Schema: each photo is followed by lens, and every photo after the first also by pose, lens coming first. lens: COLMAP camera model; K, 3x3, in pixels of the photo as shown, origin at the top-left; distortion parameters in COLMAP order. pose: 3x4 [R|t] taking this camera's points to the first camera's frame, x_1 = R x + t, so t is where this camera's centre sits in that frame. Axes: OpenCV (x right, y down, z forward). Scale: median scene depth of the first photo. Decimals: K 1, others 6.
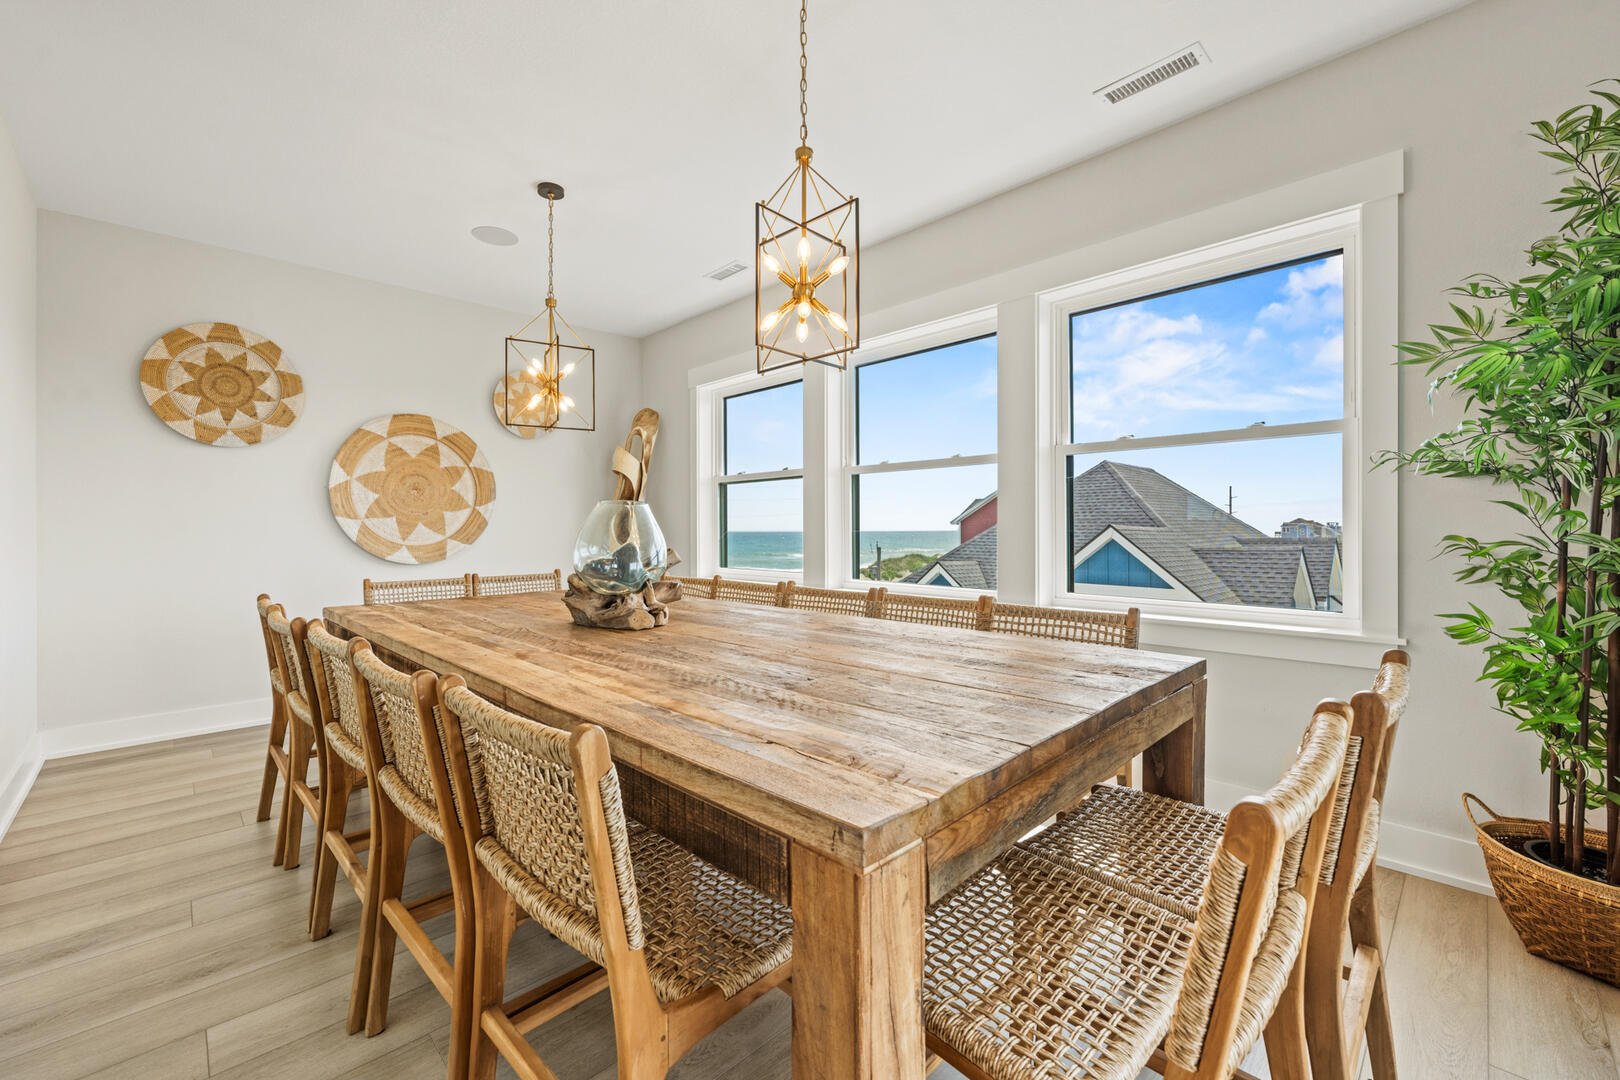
lens RADIAL K [[659.6, 0, 803.5], [0, 659.6, 525.6], [0, 0, 1]] dist [-0.000060, -0.000003]
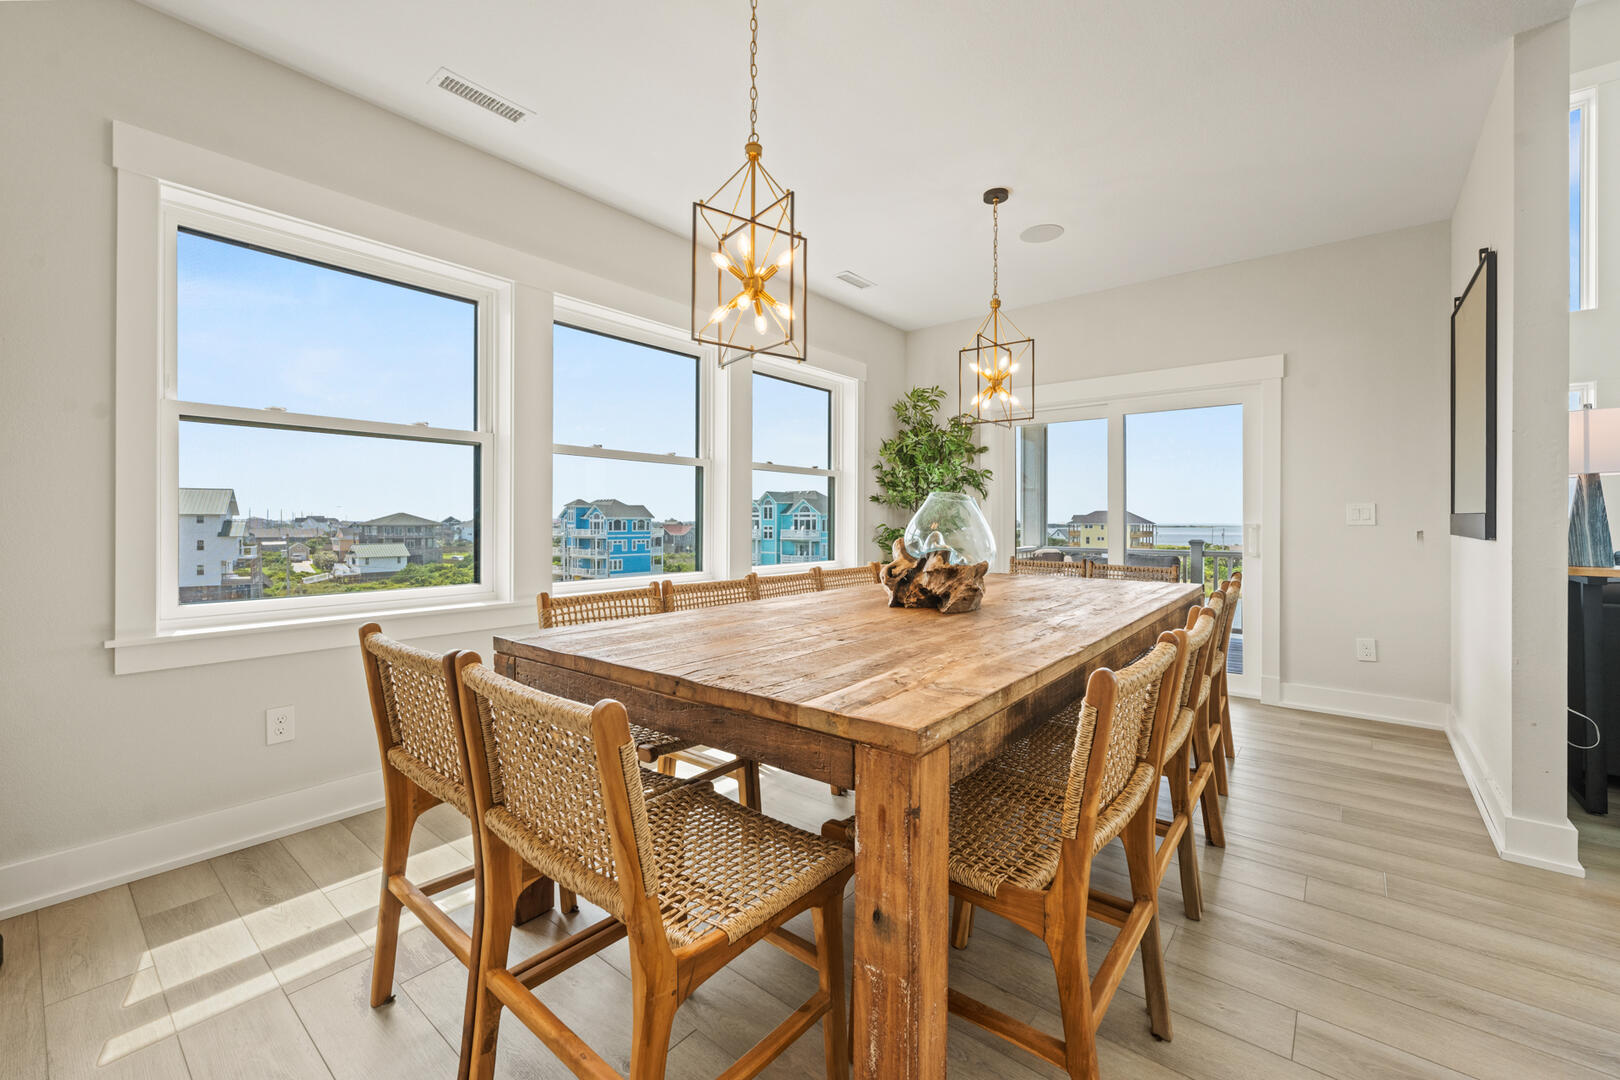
lens RADIAL K [[659.6, 0, 803.5], [0, 659.6, 525.6], [0, 0, 1]] dist [-0.000060, -0.000003]
pose [[-0.115194, -0.001673, 0.993342, -1.013792], [-0.003370, 0.999993, 0.001294, 0.011203], [-0.993337, -0.003199, -0.115199, 1.038705]]
